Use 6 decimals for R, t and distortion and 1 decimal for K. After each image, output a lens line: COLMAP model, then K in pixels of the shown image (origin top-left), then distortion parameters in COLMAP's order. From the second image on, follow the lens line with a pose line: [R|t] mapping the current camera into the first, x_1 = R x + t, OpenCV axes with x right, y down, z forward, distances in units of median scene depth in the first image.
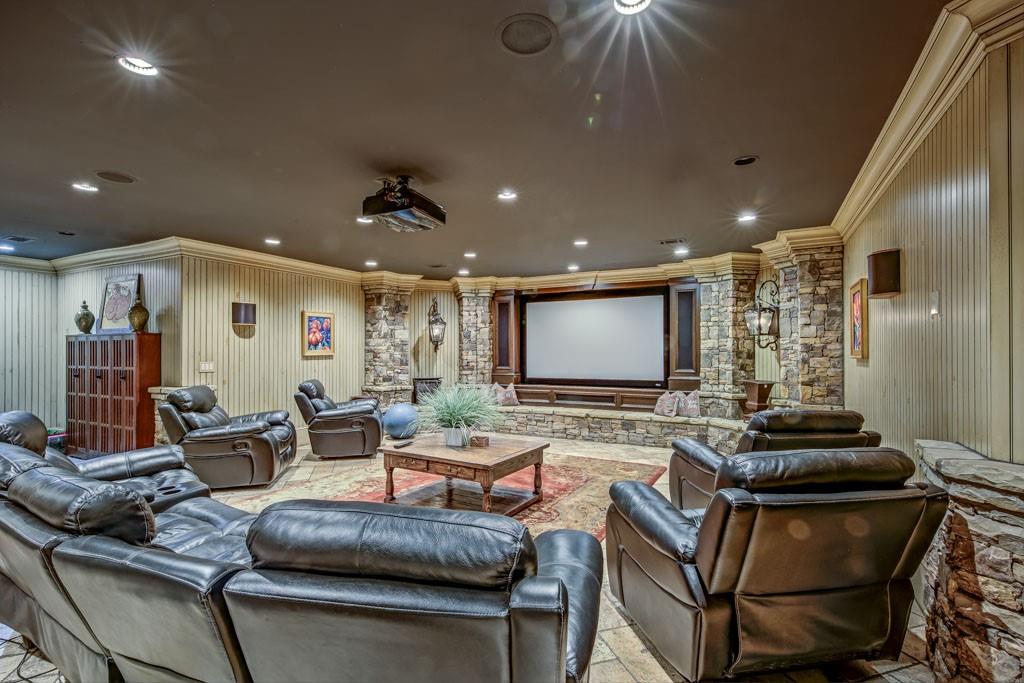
lens RADIAL K [[468.1, 0, 521.4], [0, 468.1, 347.4], [0, 0, 1]] dist [0.002169, -0.000069]
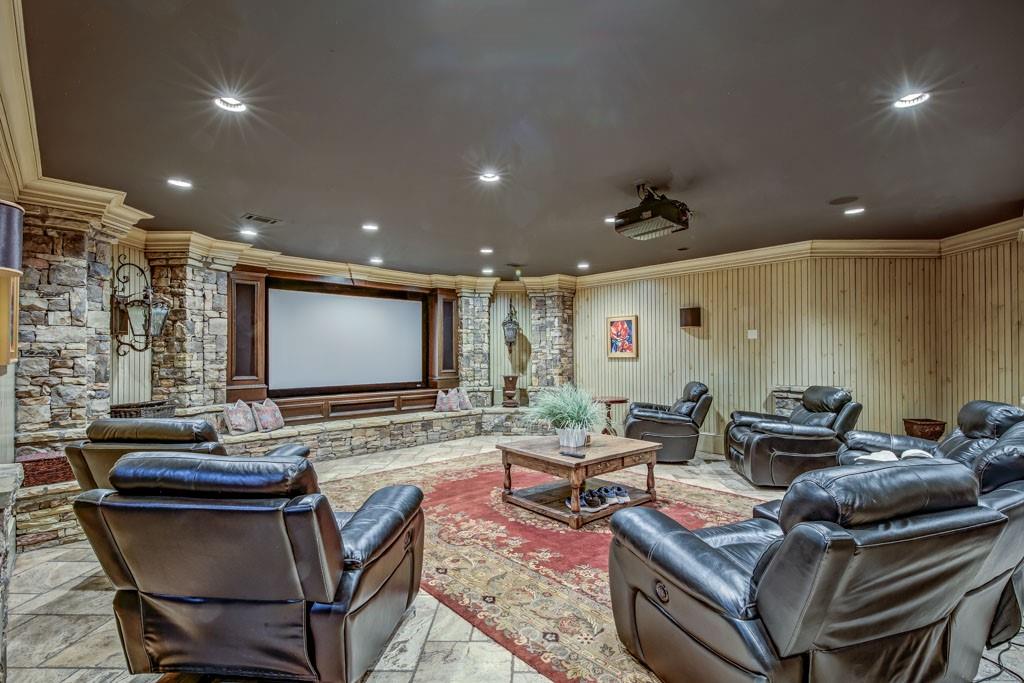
lens RADIAL K [[468.1, 0, 520.8], [0, 468.1, 346.3], [0, 0, 1]] dist [0.002169, -0.000069]
pose [[0.314842, 0.015712, 0.949014, -0.639338], [-0.005047, 0.999877, -0.014879, 0.005775], [-0.949131, -0.000105, 0.314882, 0.444837]]
